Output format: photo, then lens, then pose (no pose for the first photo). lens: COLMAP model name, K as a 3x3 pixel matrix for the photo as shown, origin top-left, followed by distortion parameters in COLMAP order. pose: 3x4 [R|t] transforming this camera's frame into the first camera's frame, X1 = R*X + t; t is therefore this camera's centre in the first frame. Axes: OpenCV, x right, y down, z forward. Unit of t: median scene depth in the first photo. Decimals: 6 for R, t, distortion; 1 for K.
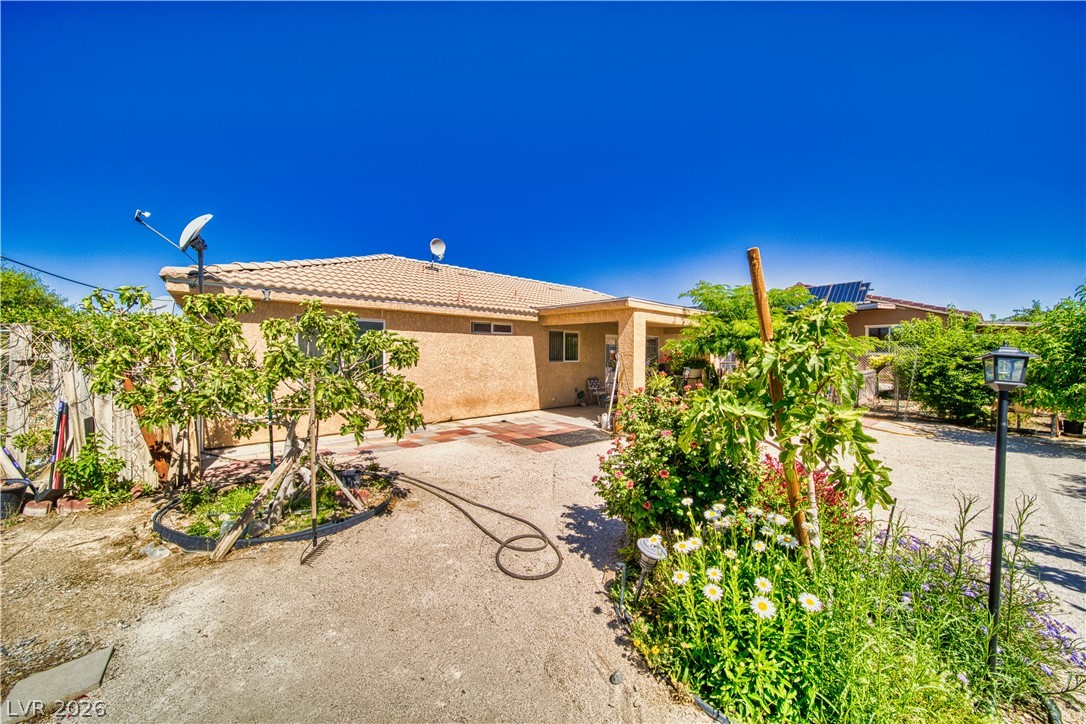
lens RADIAL K [[379.5, 0, 545.0], [0, 379.5, 358.6], [0, 0, 1]] dist [-0.001443, -0.001226]
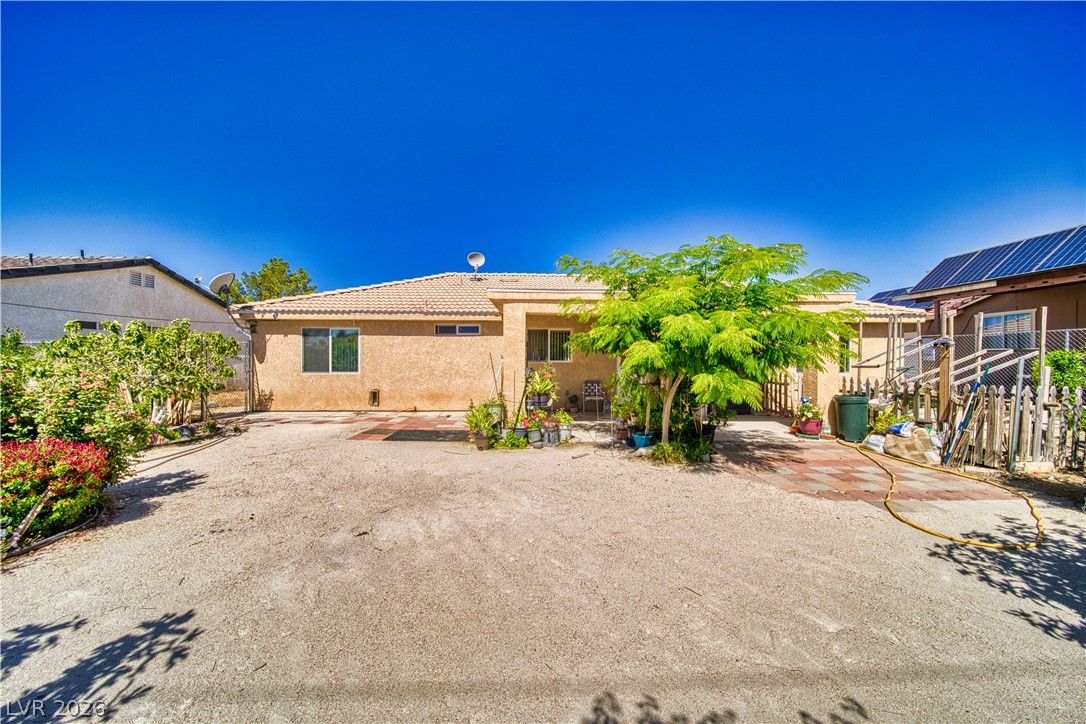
lens RADIAL K [[379.5, 0, 545.9], [0, 379.5, 364.0], [0, 0, 1]] dist [-0.001443, -0.001226]
pose [[0.779185, 0.007593, -0.626747, 0.790402], [-0.003685, 0.999965, 0.007534, 0.008525], [0.626783, -0.003561, 0.779186, 0.341013]]
